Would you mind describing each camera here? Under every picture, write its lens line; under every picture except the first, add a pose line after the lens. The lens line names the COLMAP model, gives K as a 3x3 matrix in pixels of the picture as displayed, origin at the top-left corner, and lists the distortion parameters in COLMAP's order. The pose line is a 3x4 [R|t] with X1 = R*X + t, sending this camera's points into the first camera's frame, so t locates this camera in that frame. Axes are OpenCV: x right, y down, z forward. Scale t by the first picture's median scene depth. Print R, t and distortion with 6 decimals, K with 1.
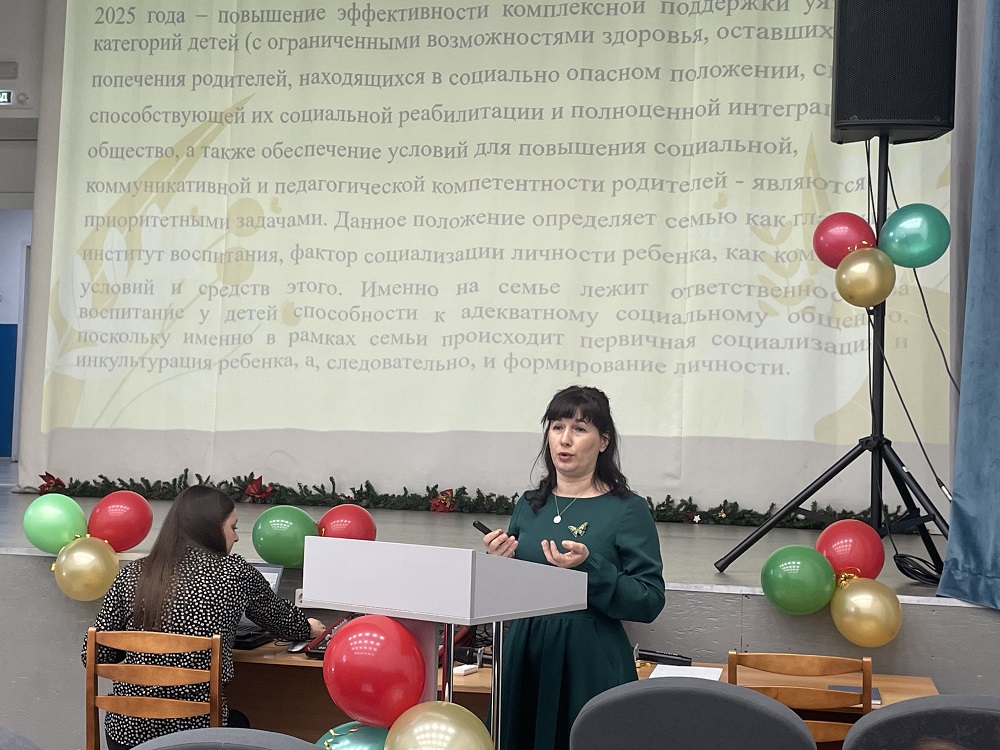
lens RADIAL K [[1526.4, 0, 492.6], [0, 1526.4, 365.0], [0, 0, 1]] dist [0.102121, 0.000000]
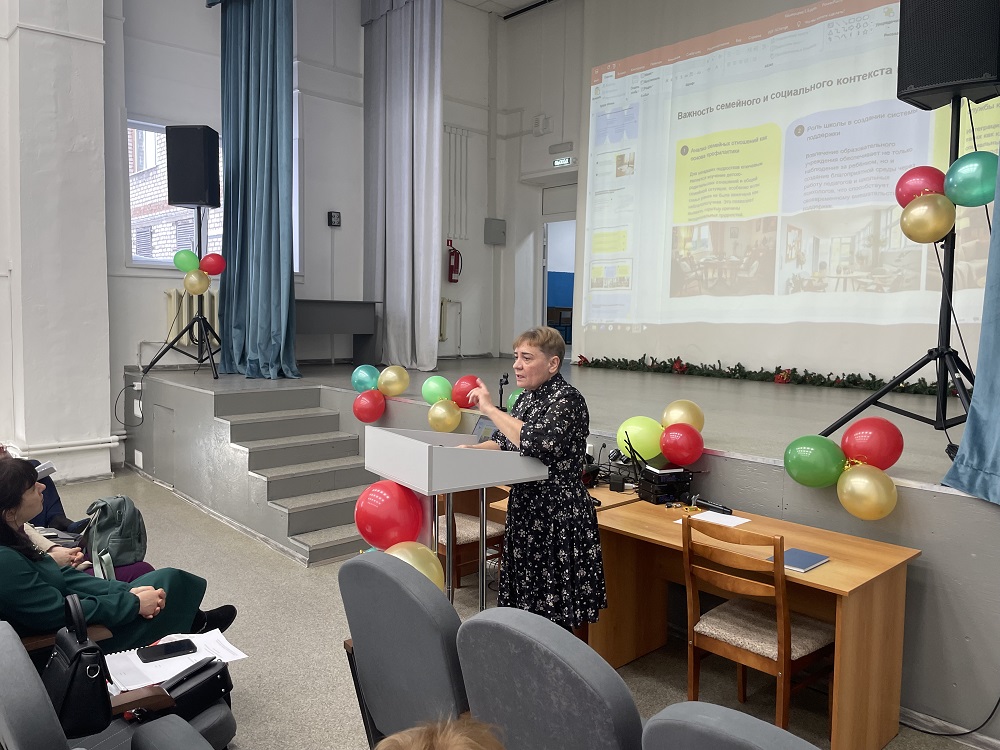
lens RADIAL K [[749.3, 0, 494.3], [0, 749.3, 364.3], [0, 0, 1]] dist [0.075687, -0.106464]
pose [[0.804638, 0.017835, -0.593497, 0.322661], [0.041039, 0.995488, 0.085554, -0.007315], [0.592345, -0.093196, 0.800276, 0.298088]]
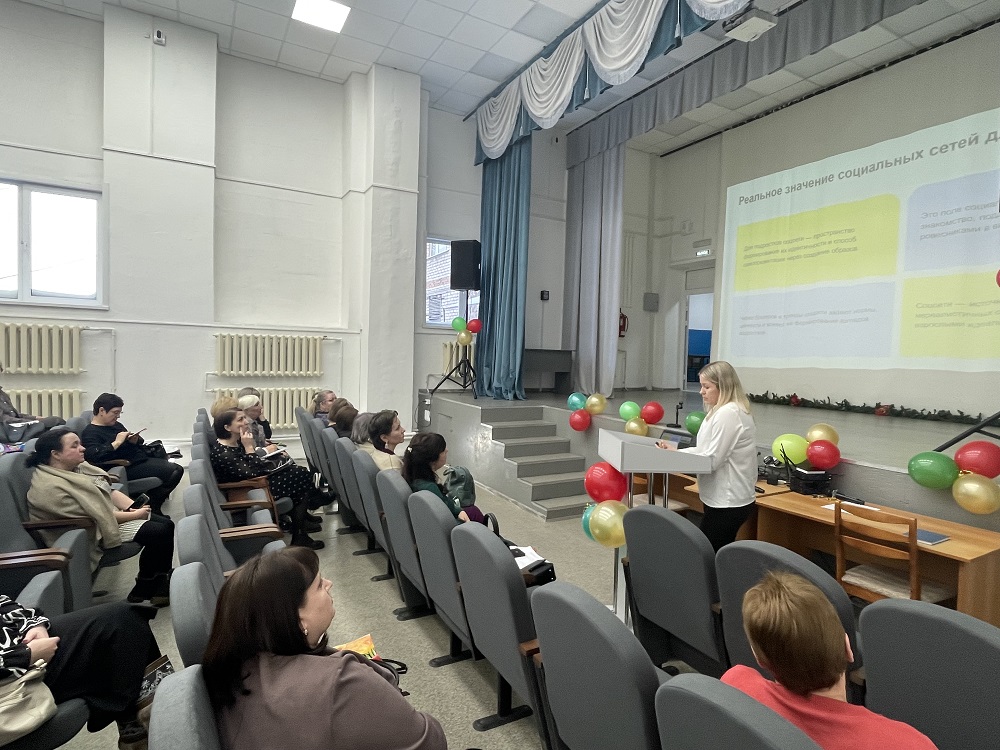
lens RADIAL K [[535.1, 0, 499.6], [0, 535.1, 375.6], [0, 0, 1]] dist [-0.018429, 0.006875]
pose [[0.646987, 0.014558, -0.762362, 0.309213], [0.029795, 0.998571, 0.044354, -0.014946], [0.761919, -0.051411, 0.645629, 0.180391]]
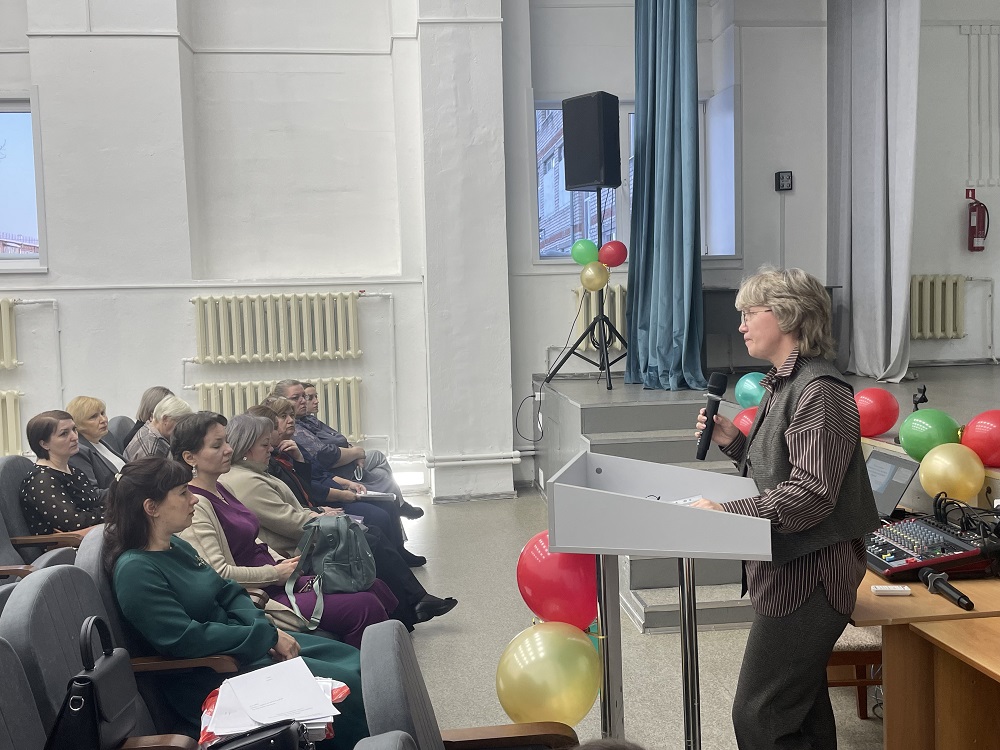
lens RADIAL K [[919.3, 0, 501.5], [0, 919.3, 368.2], [0, 0, 1]] dist [0.034164, 0.000000]
pose [[0.293908, 0.012607, -0.955751, 0.387041], [0.084432, 0.995662, 0.039098, 0.011795], [0.952097, -0.092187, 0.291568, 0.504224]]
